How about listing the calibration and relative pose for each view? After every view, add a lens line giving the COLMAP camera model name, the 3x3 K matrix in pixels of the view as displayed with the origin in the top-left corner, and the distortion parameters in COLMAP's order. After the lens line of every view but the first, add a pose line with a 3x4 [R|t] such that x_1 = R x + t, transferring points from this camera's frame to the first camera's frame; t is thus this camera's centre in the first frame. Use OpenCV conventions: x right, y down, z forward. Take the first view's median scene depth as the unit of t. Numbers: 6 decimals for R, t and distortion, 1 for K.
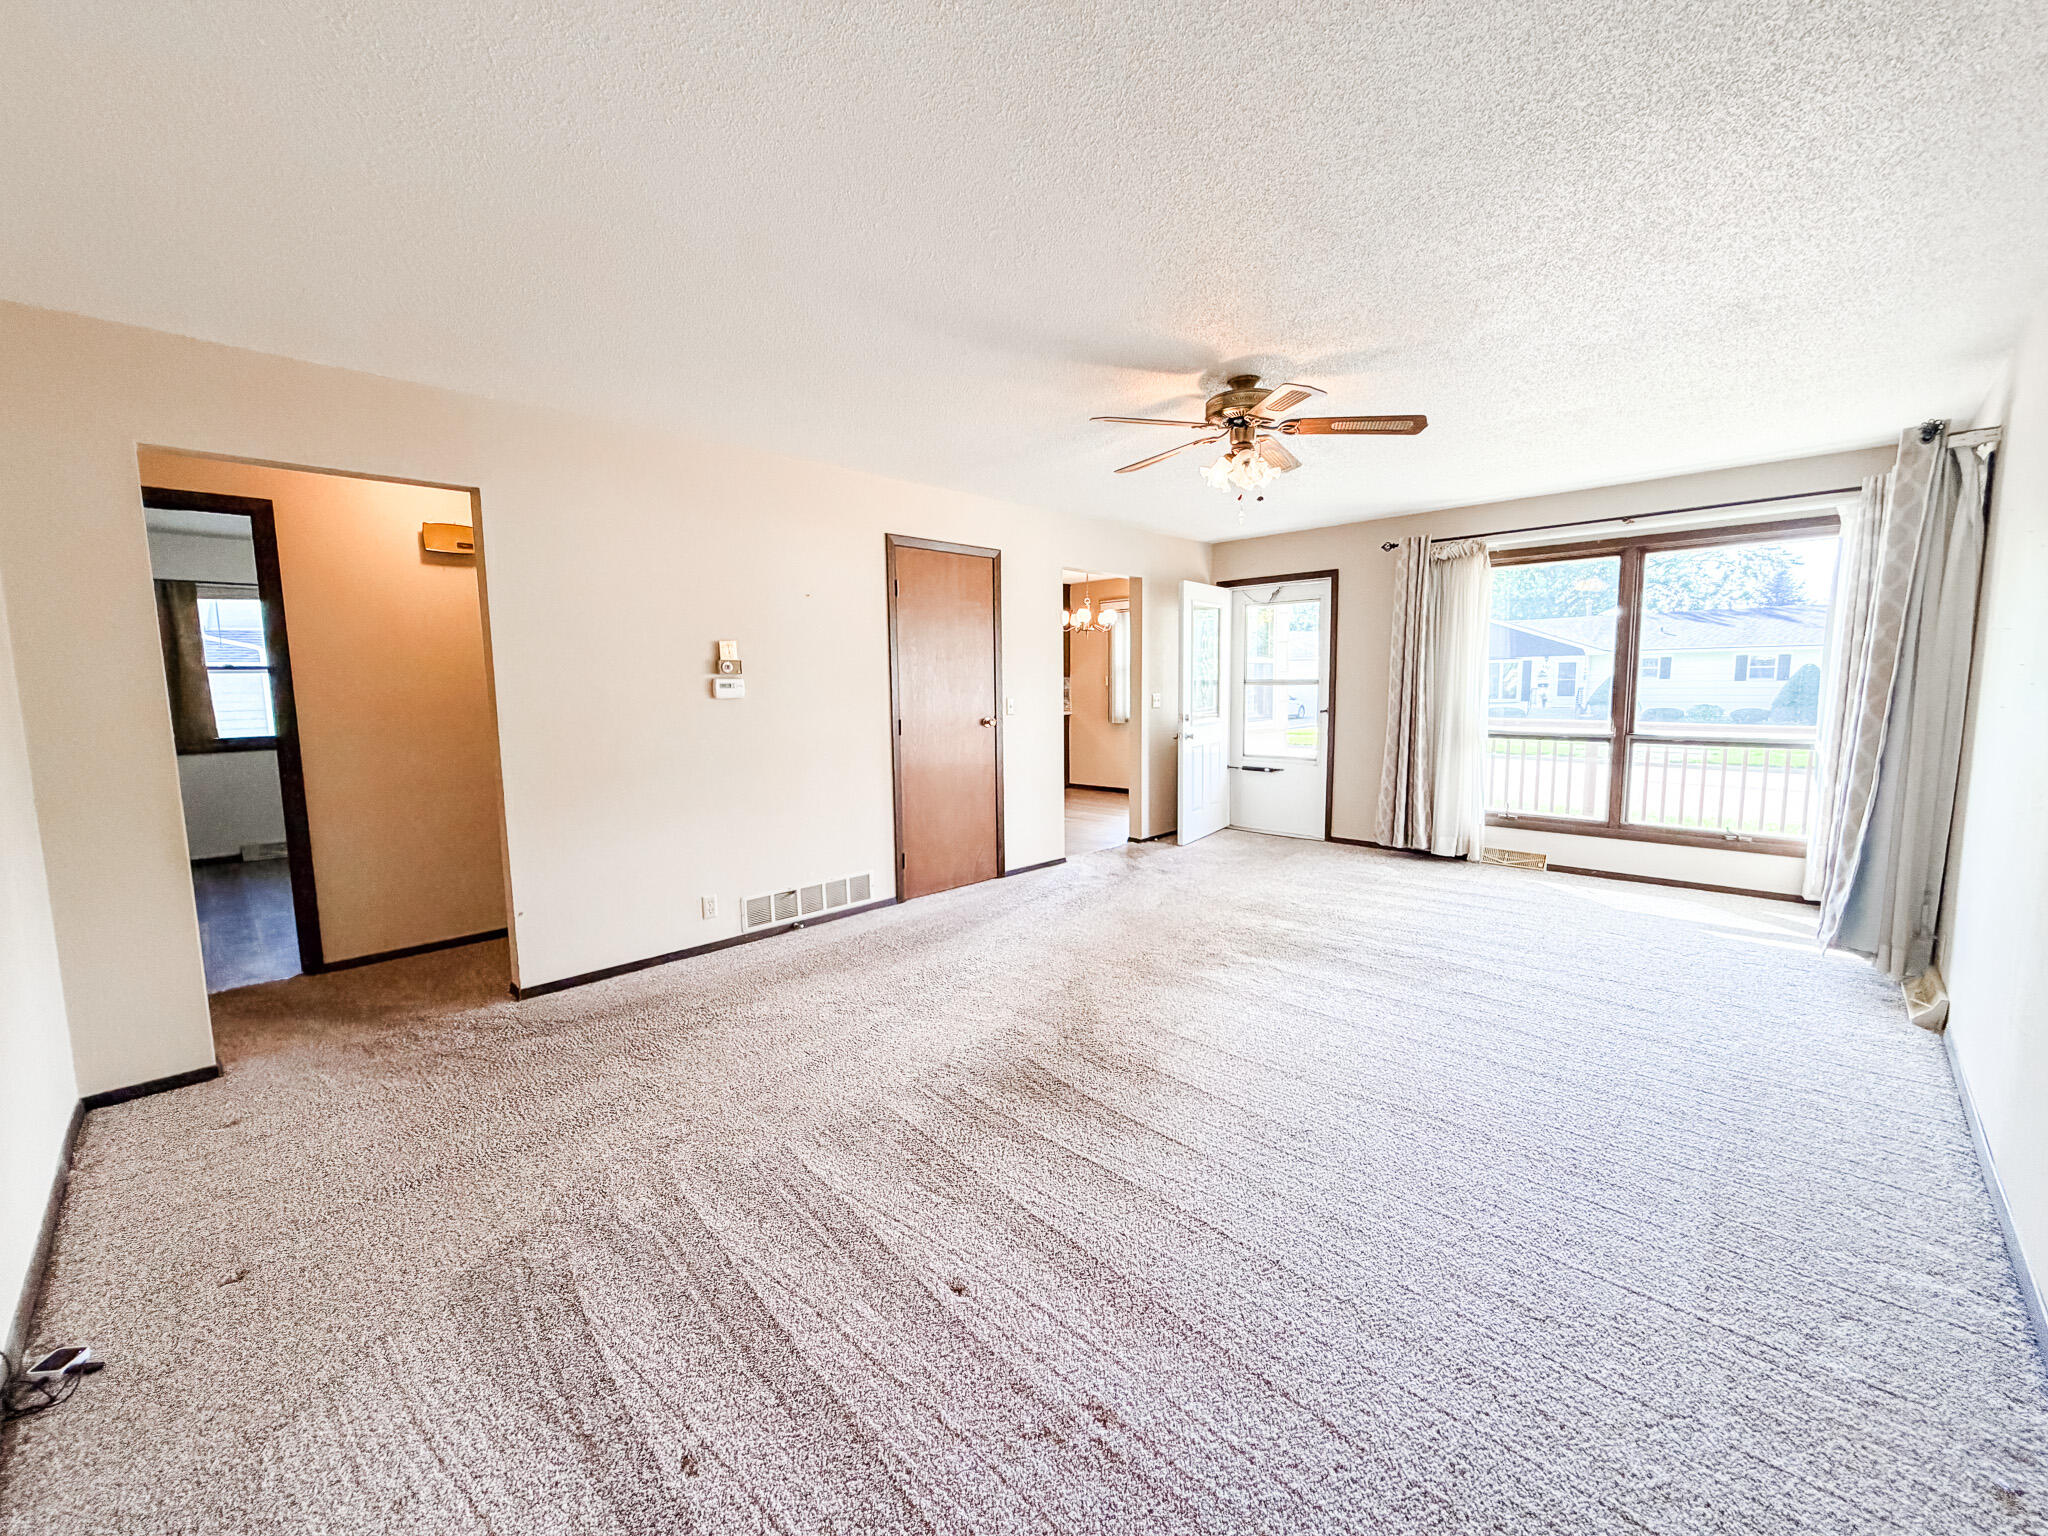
lens RADIAL K [[814.1, 0, 1015.3], [0, 814.1, 769.6], [0, 0, 1]] dist [-0.002531, 0.000566]
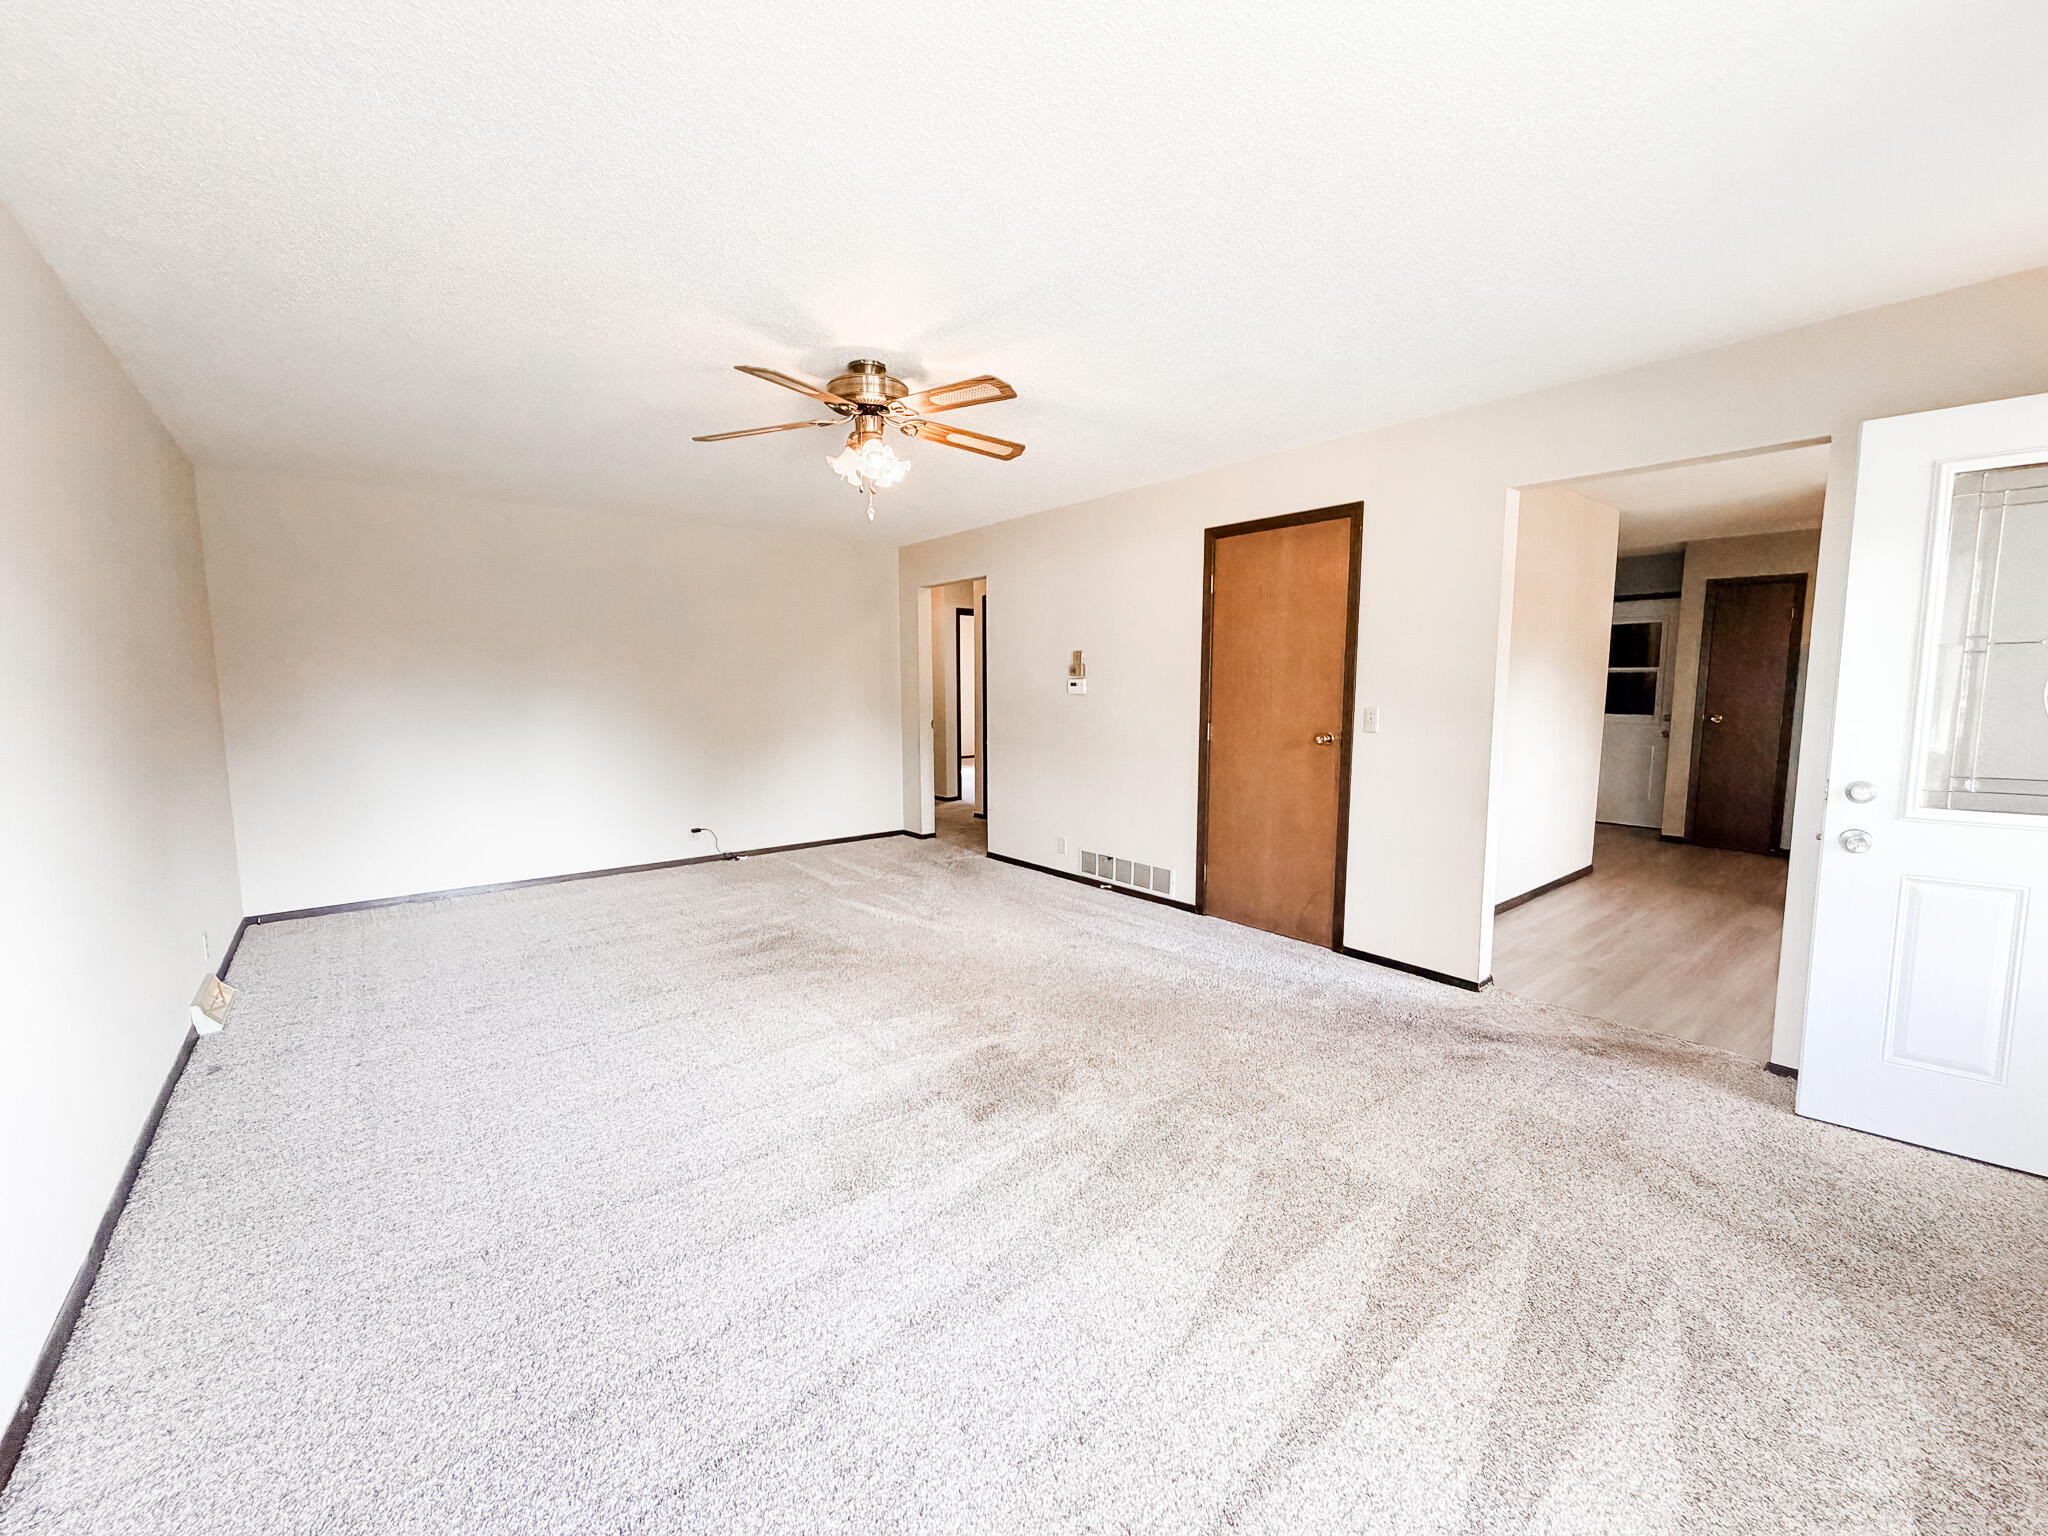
lens RADIAL K [[814.1, 0, 1015.3], [0, 814.1, 769.6], [0, 0, 1]] dist [-0.002531, 0.000566]
pose [[-0.107411, 0.120655, -0.986866, 0.787197], [-0.104999, 0.985681, 0.131938, -0.104741], [0.988655, 0.117792, -0.093204, 0.833573]]
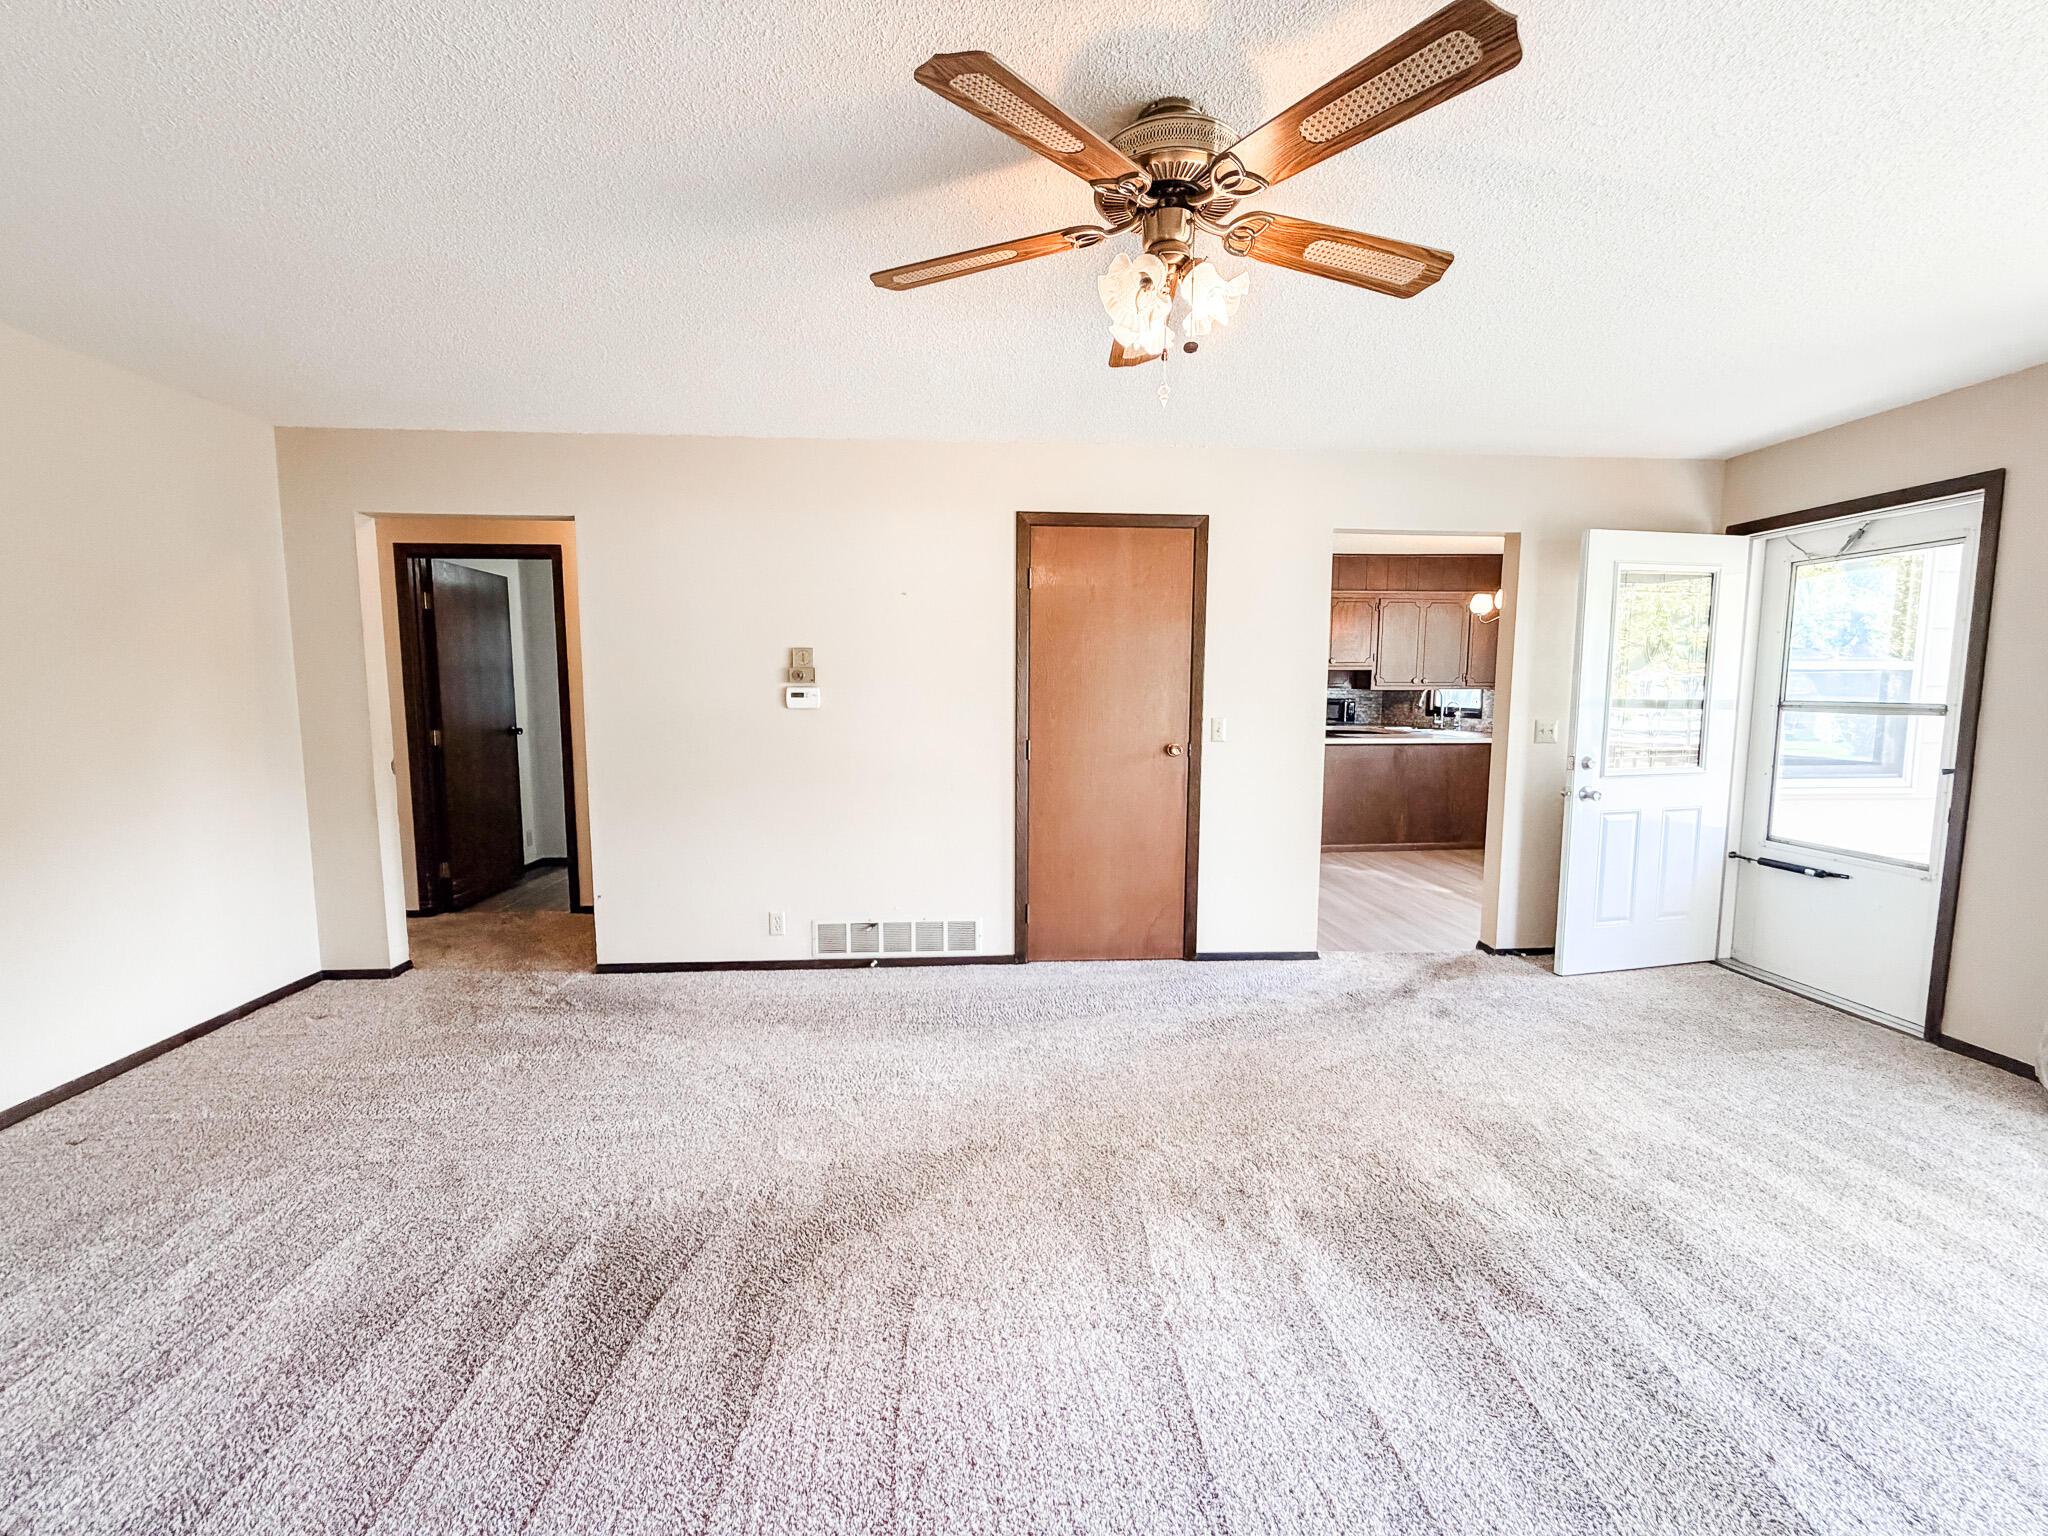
lens RADIAL K [[814.1, 0, 1015.3], [0, 814.1, 769.6], [0, 0, 1]] dist [-0.002531, 0.000566]
pose [[0.751482, 0.082114, -0.654623, 0.365170], [-0.085186, 0.995995, 0.027145, -0.050736], [0.654231, 0.035366, 0.755468, 0.362460]]
